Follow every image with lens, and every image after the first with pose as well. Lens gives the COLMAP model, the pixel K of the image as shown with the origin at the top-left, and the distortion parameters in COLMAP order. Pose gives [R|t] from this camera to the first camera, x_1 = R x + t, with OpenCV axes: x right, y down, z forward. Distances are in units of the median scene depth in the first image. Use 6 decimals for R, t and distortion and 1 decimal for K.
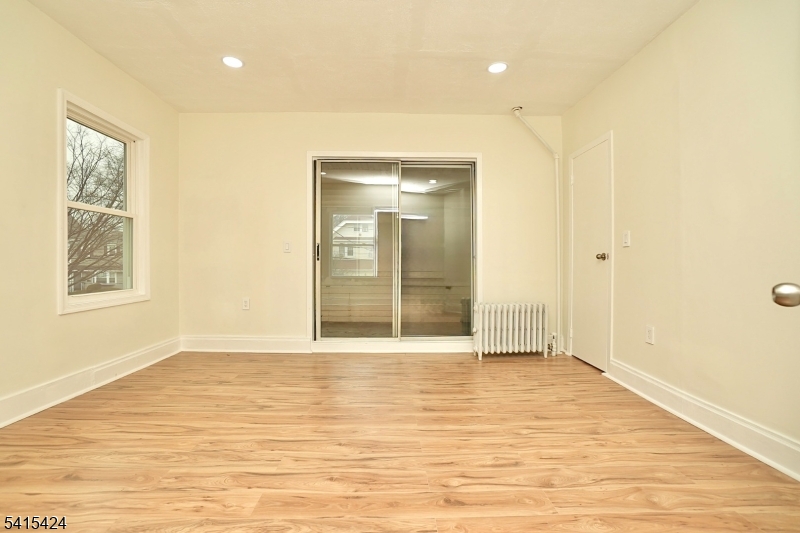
lens RADIAL K [[359.8, 0, 398.0], [0, 359.8, 264.8], [0, 0, 1]] dist [-0.053886, 0.021084]
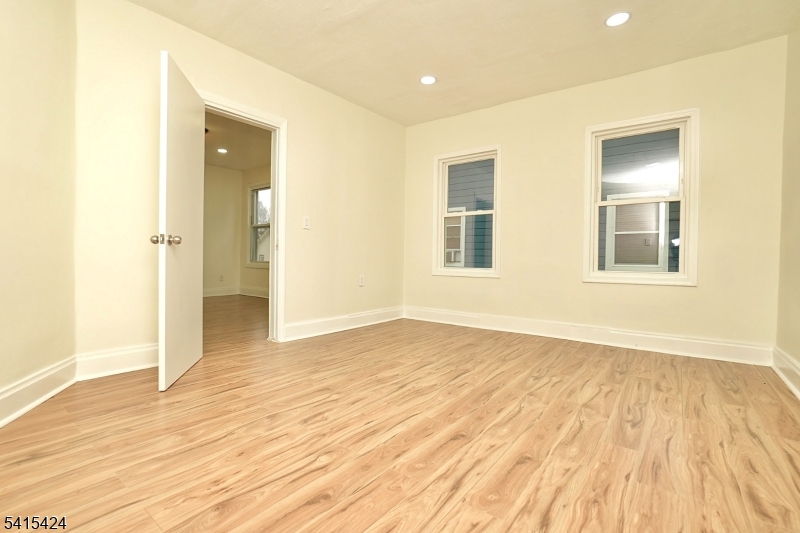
lens RADIAL K [[359.8, 0, 398.0], [0, 359.8, 264.8], [0, 0, 1]] dist [-0.053886, 0.021084]
pose [[-0.631771, -0.001285, -0.775154, 0.915438], [-0.023743, 0.999561, 0.017694, 0.074678], [0.774791, 0.029583, -0.631525, 1.745297]]
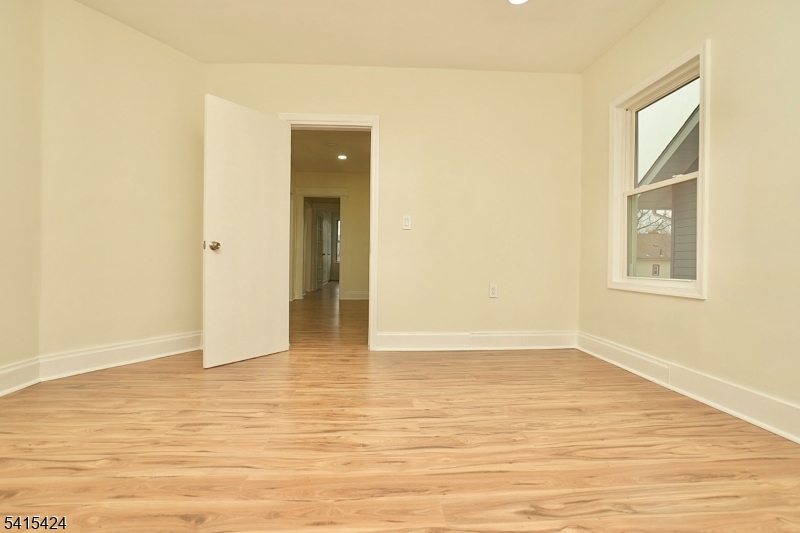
lens RADIAL K [[374.1, 0, 402.7], [0, 374.1, 264.0], [0, 0, 1]] dist [-0.054981, 0.022438]
pose [[-0.998191, -0.019631, -0.056830, -0.205051], [-0.020534, 0.999671, 0.015345, 0.070827], [0.056510, 0.016484, -0.998266, 1.942801]]
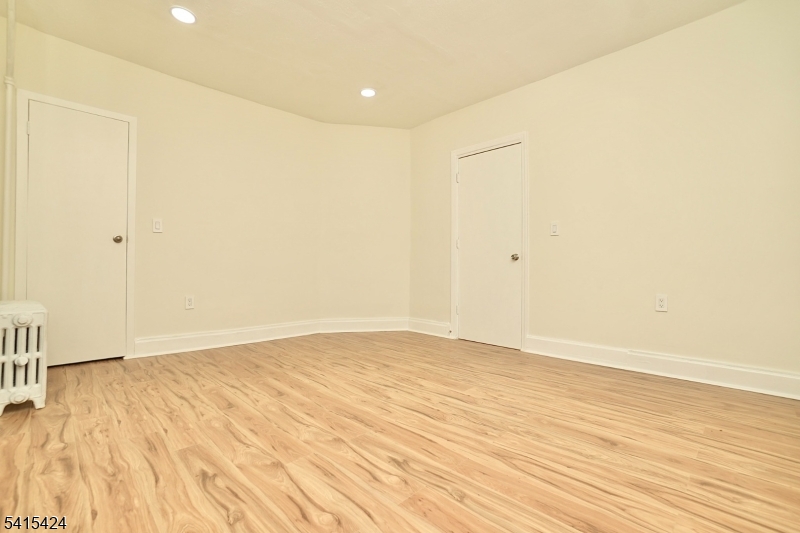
lens RADIAL K [[359.8, 0, 398.0], [0, 359.8, 264.8], [0, 0, 1]] dist [-0.053886, 0.021084]
pose [[-0.695373, -0.009230, 0.718590, -1.071368], [-0.004887, 0.999955, 0.008114, 0.061363], [-0.718632, 0.002130, -0.695387, 1.875648]]
